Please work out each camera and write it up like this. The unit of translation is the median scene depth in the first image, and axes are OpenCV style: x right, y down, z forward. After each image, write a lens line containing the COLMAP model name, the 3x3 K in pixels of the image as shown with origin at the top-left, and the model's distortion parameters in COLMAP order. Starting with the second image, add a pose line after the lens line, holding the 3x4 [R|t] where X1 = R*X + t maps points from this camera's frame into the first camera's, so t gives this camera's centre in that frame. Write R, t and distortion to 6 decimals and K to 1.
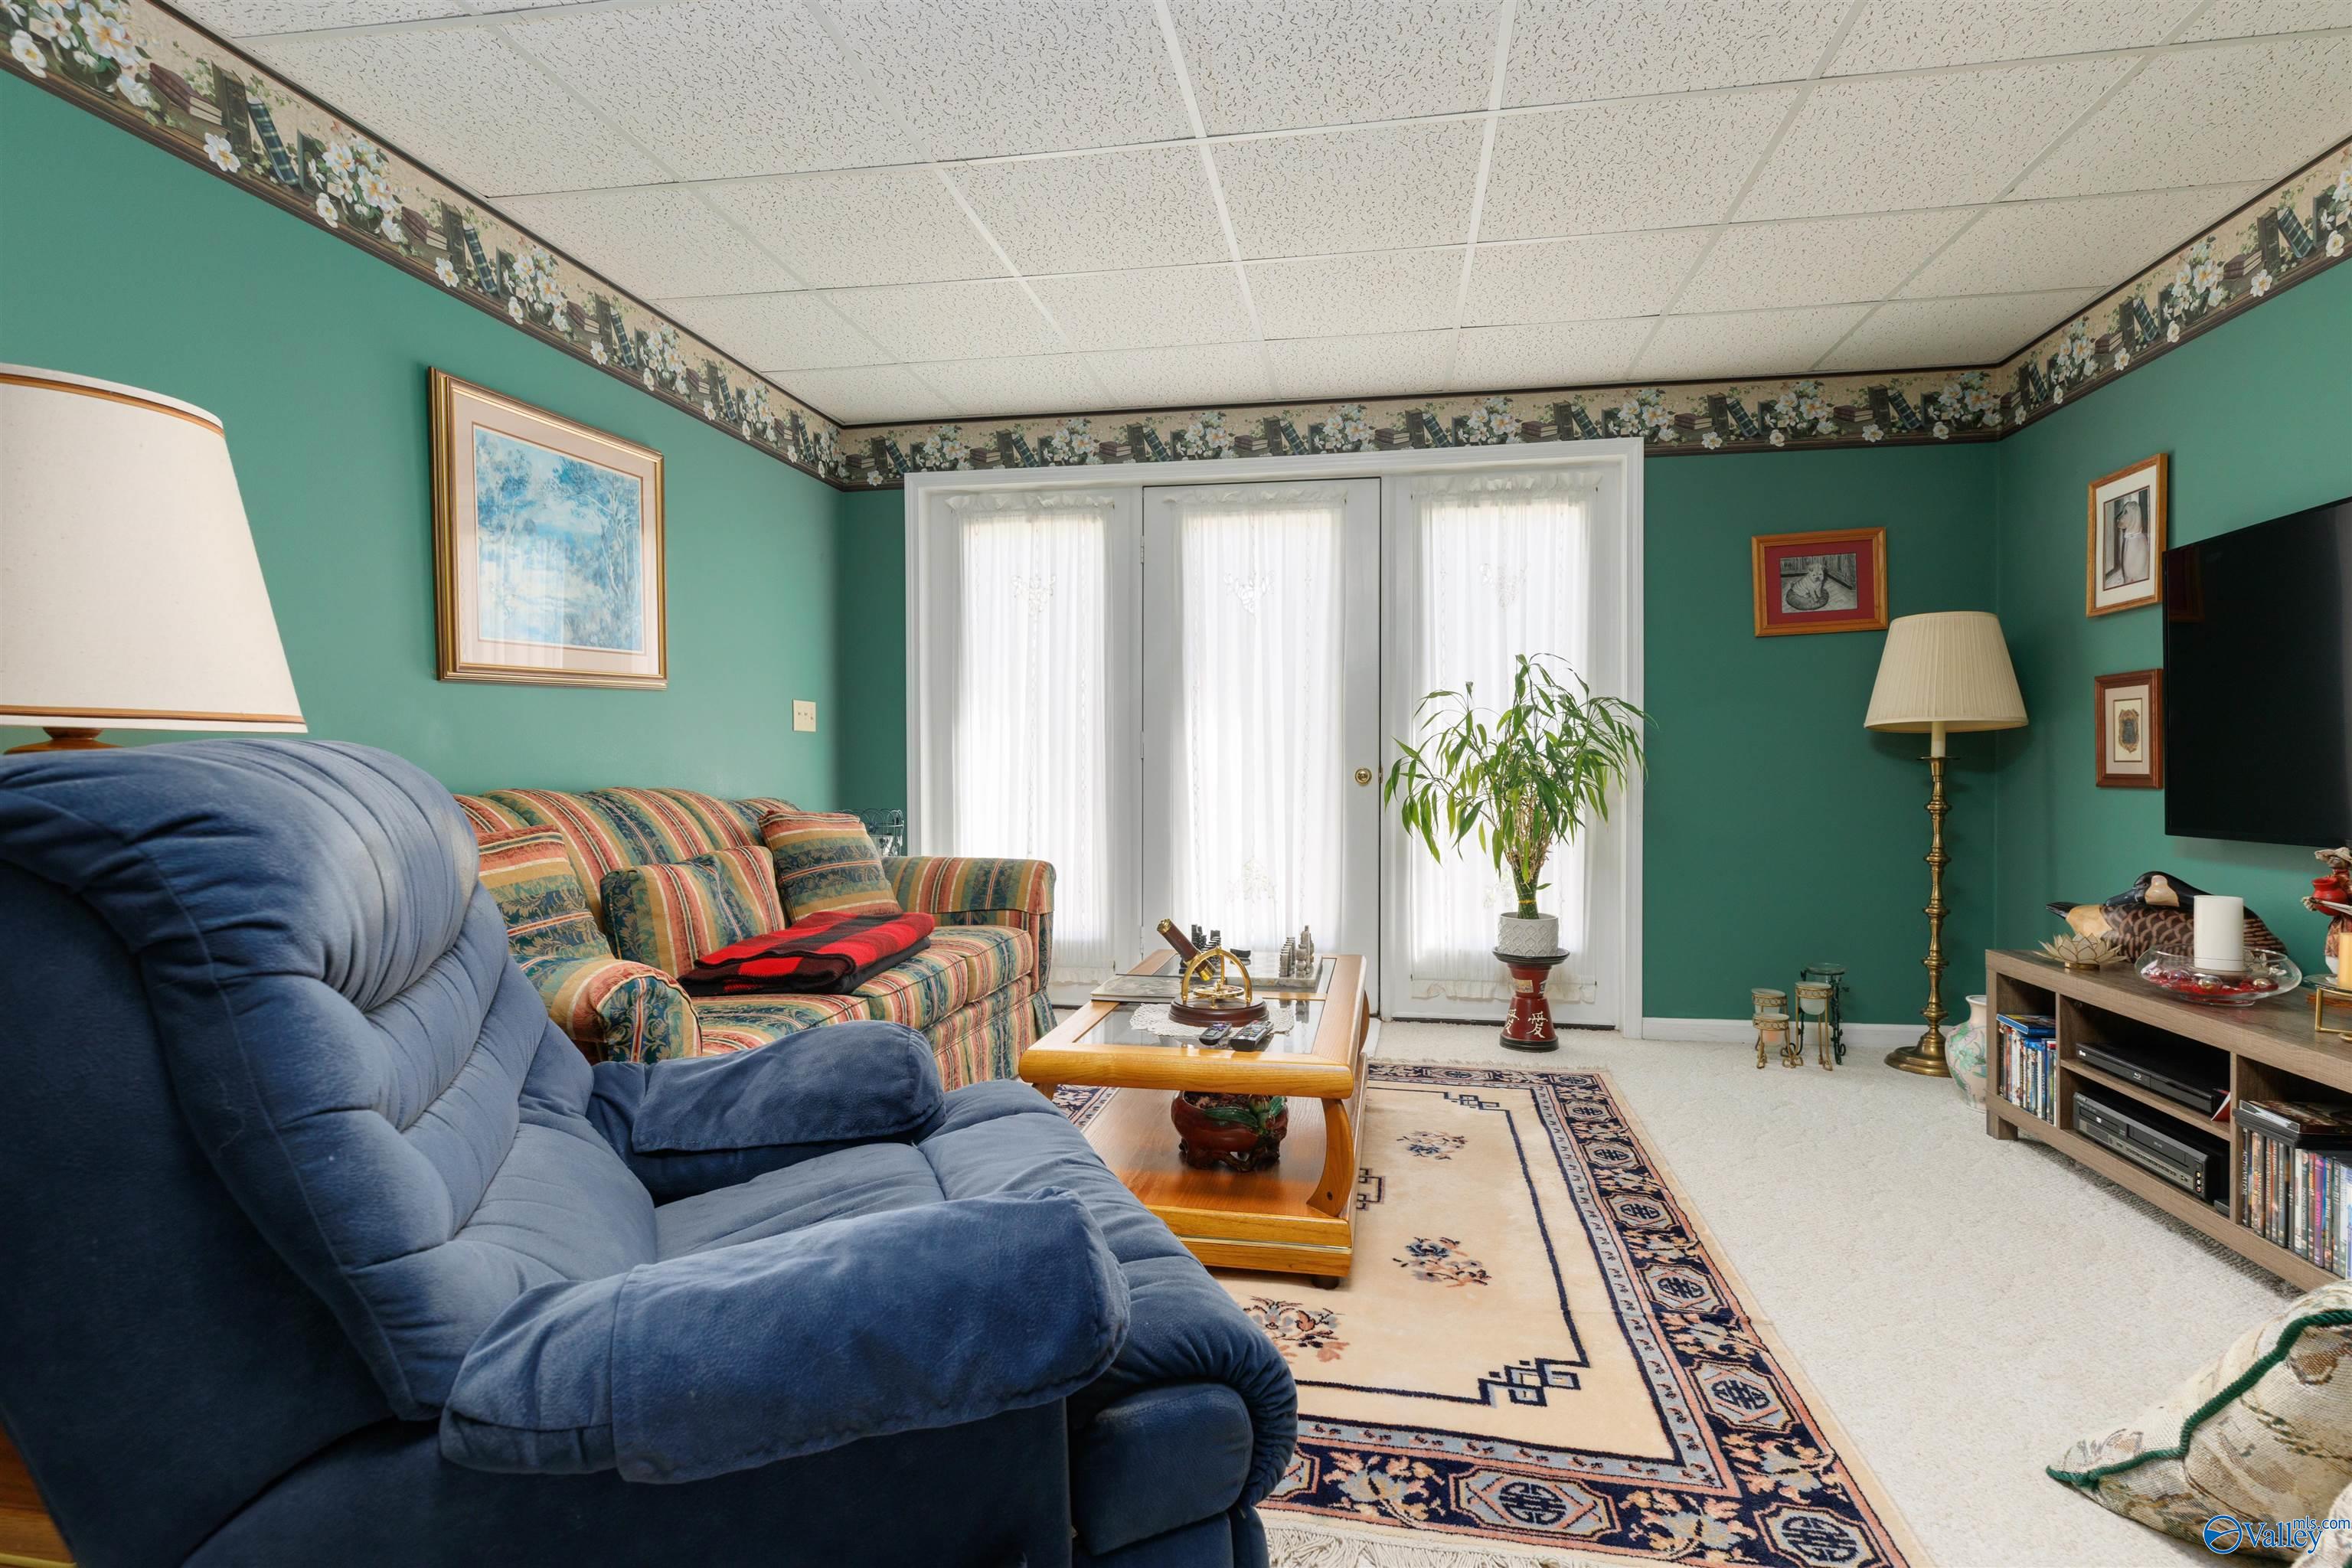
lens RADIAL K [[1149.7, 0, 1189.2], [0, 1149.7, 777.3], [0, 0, 1]] dist [-0.003686, 0.002152]
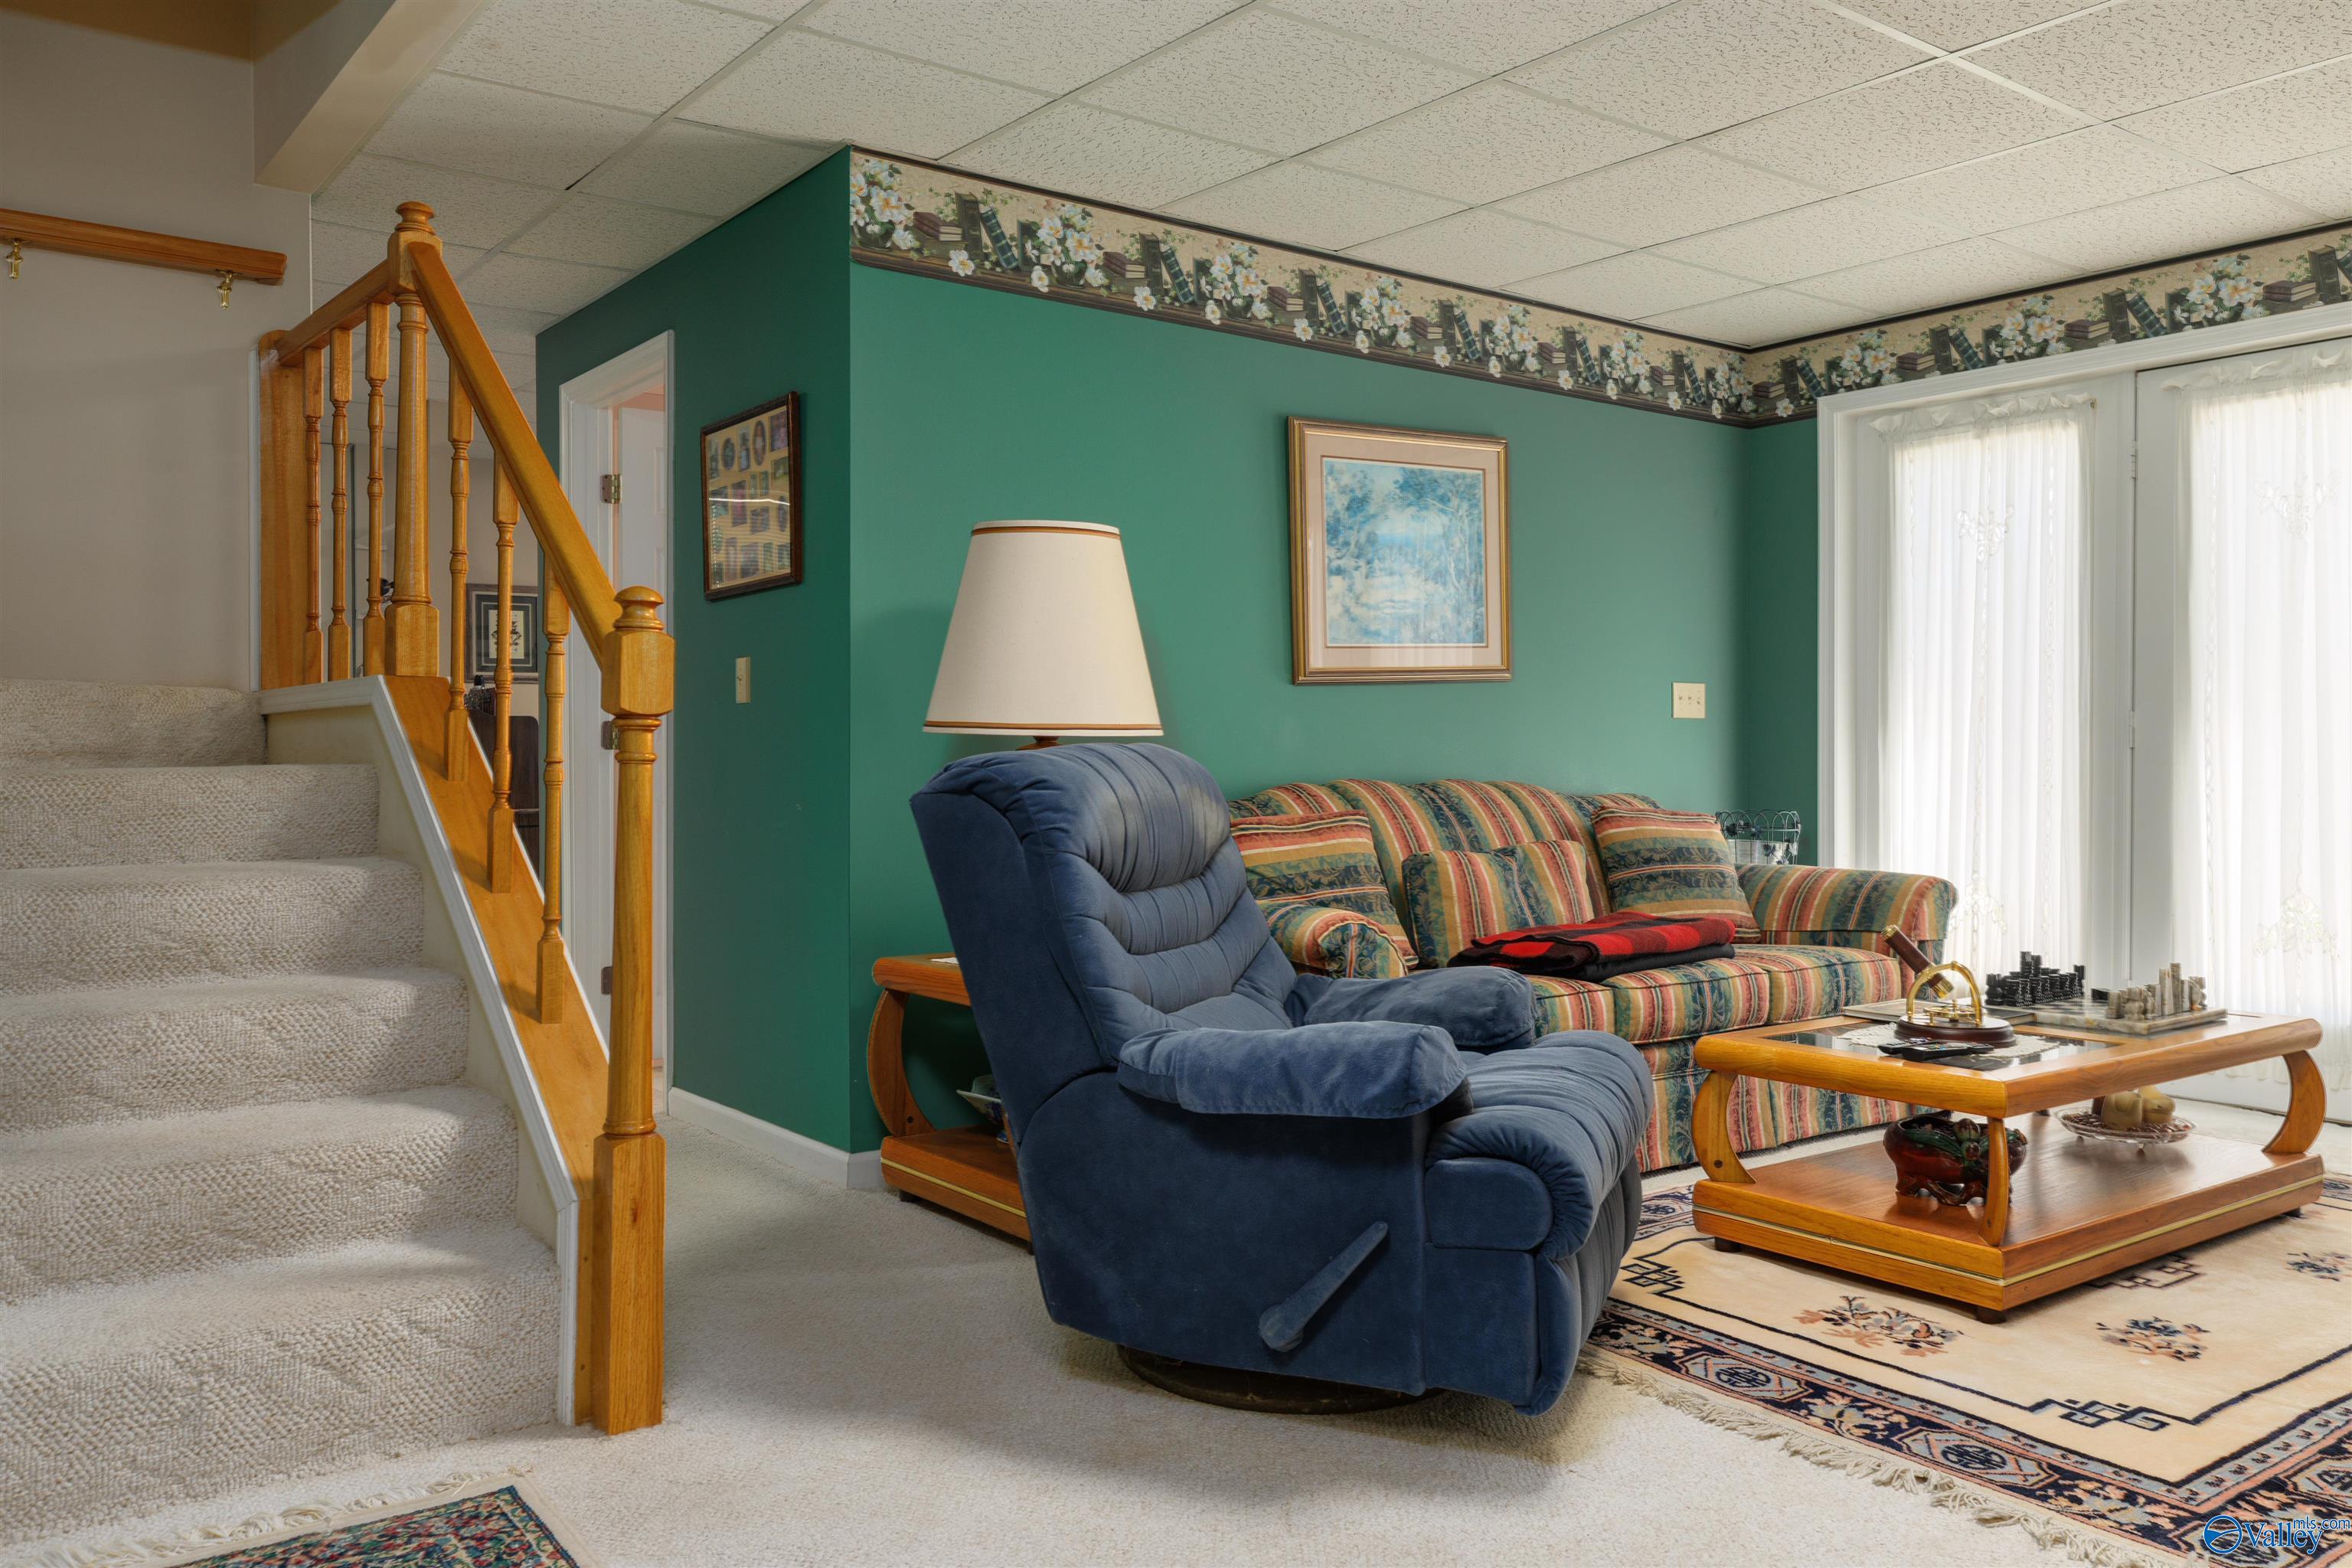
lens RADIAL K [[1864.6, 0, 1176.9], [0, 1864.6, 777.0], [0, 0, 1]] dist [0.007662, 0.001747]
pose [[0.723138, 0.006776, -0.690670, 0.557060], [-0.006551, 0.999974, 0.002952, 0.003849], [0.690672, 0.002390, 0.723164, -0.439009]]
